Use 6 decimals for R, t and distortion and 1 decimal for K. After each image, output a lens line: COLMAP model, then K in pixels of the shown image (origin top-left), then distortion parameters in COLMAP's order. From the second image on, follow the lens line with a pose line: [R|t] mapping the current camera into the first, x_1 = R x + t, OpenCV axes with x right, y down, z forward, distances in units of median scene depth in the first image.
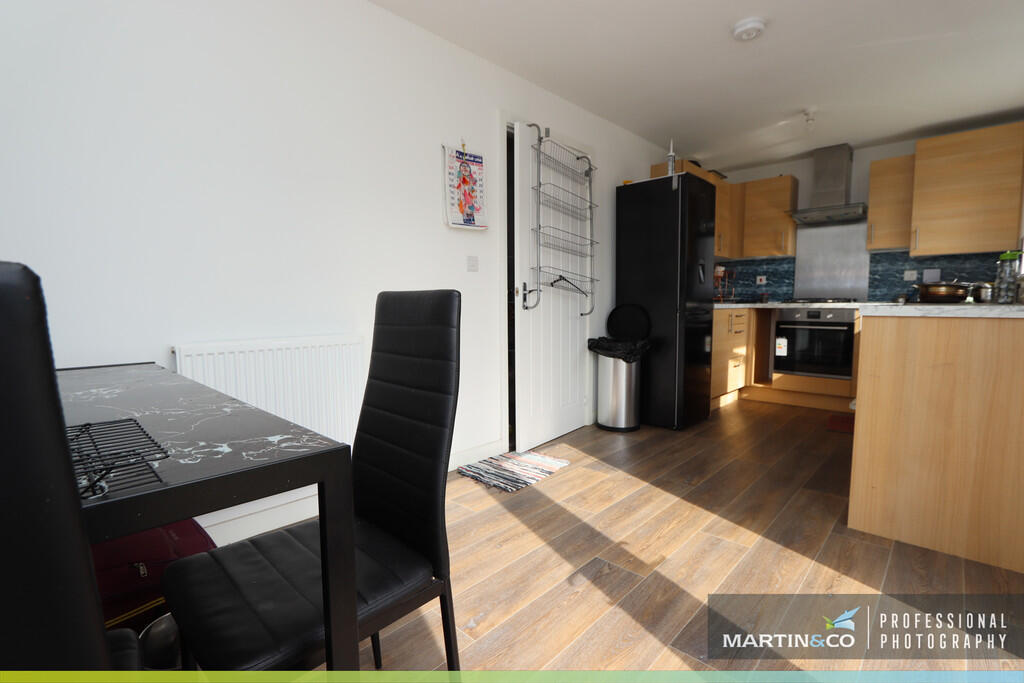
lens RADIAL K [[472.6, 0, 512.7], [0, 472.6, 345.5], [0, 0, 1]] dist [-0.013899, -0.000687]
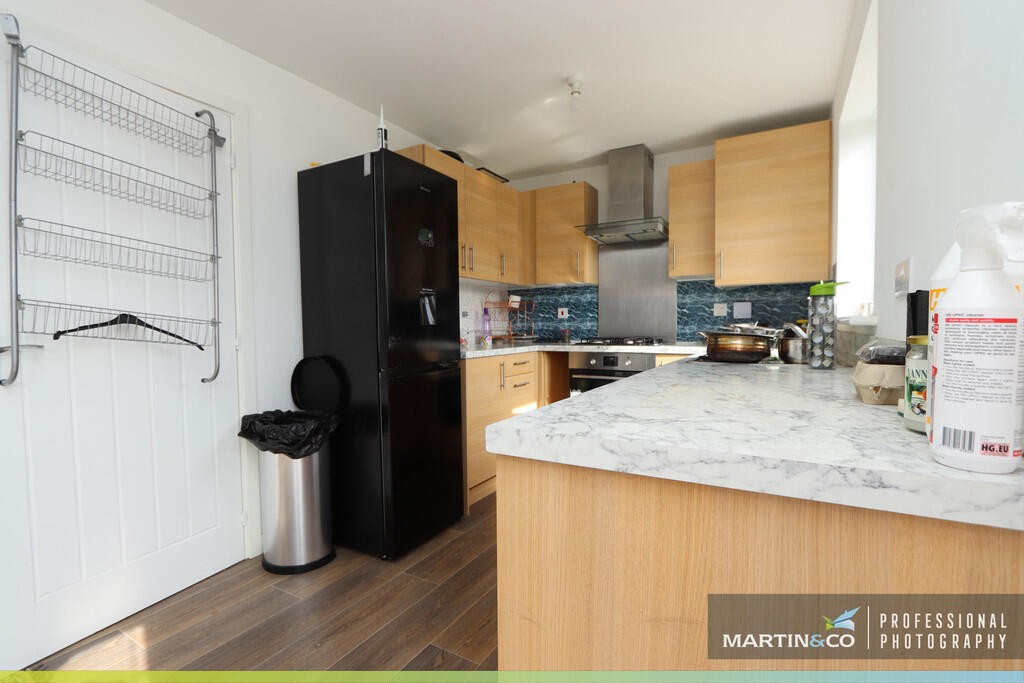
lens RADIAL K [[472.6, 0, 512.6], [0, 472.6, 346.7], [0, 0, 1]] dist [-0.013899, -0.000687]
pose [[0.972357, -0.014327, 0.233059, 0.314819], [0.025296, 0.998705, -0.044145, -0.059878], [-0.232125, 0.048820, 0.971460, 0.297688]]
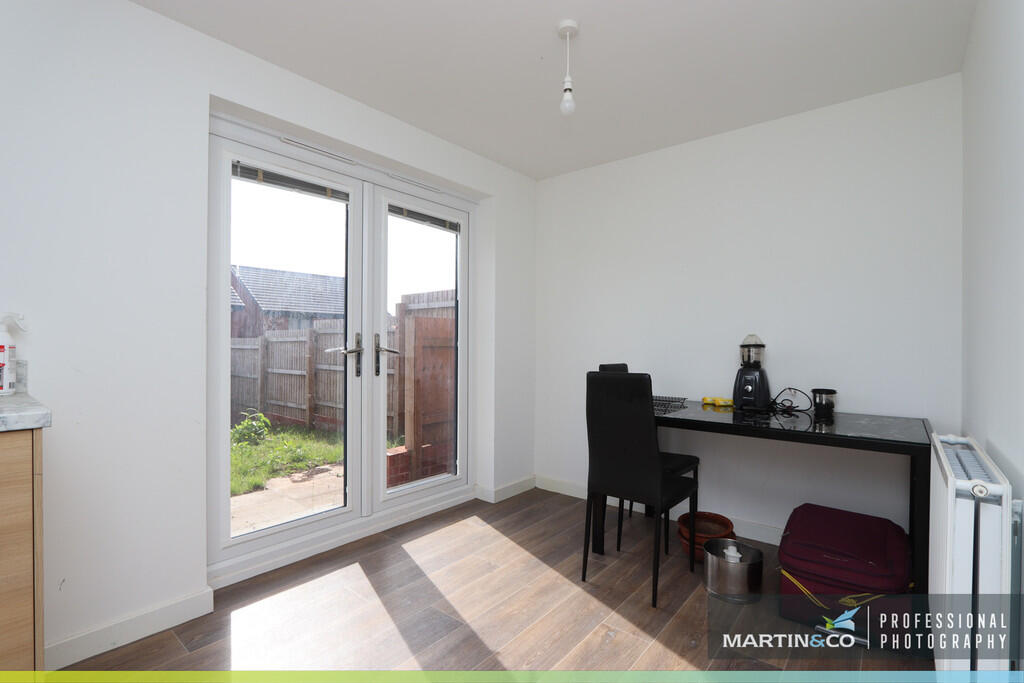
lens RADIAL K [[472.6, 0, 513.7], [0, 472.6, 342.7], [0, 0, 1]] dist [-0.013899, -0.000687]
pose [[-0.997282, -0.002236, -0.073645, 0.095861], [-0.008450, 0.996415, 0.084178, -0.104328], [0.073193, 0.084572, -0.993726, 0.767065]]
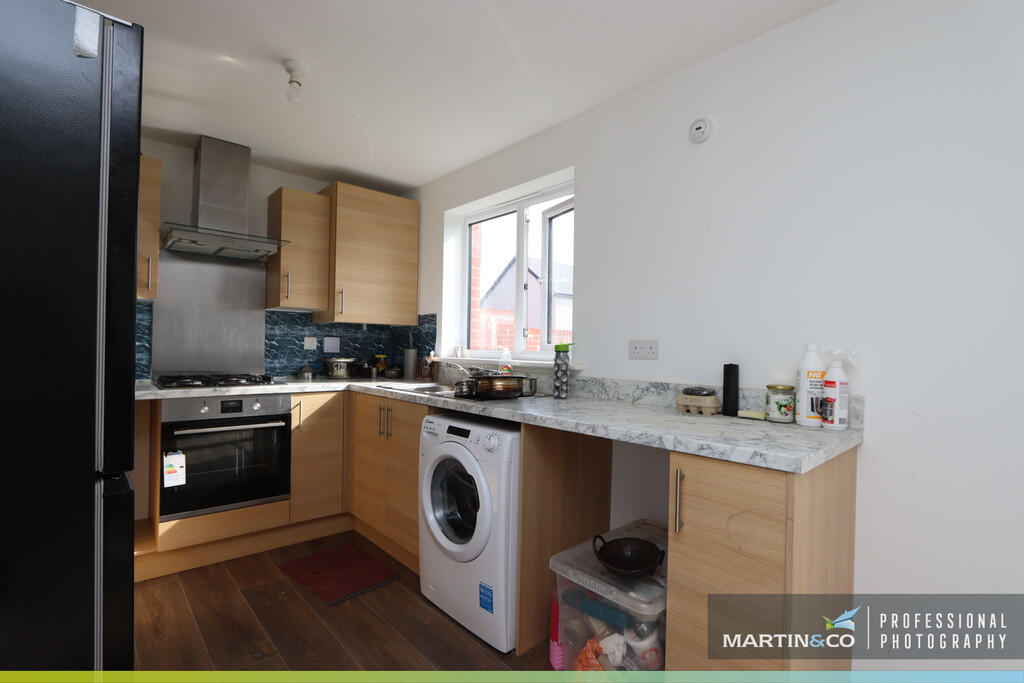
lens RADIAL K [[472.6, 0, 517.4], [0, 472.6, 345.6], [0, 0, 1]] dist [-0.013899, -0.000687]
pose [[0.076401, 0.012307, 0.997001, 0.068677], [0.070948, 0.997322, -0.017747, -0.108577], [-0.994550, 0.072091, 0.075323, 0.596832]]
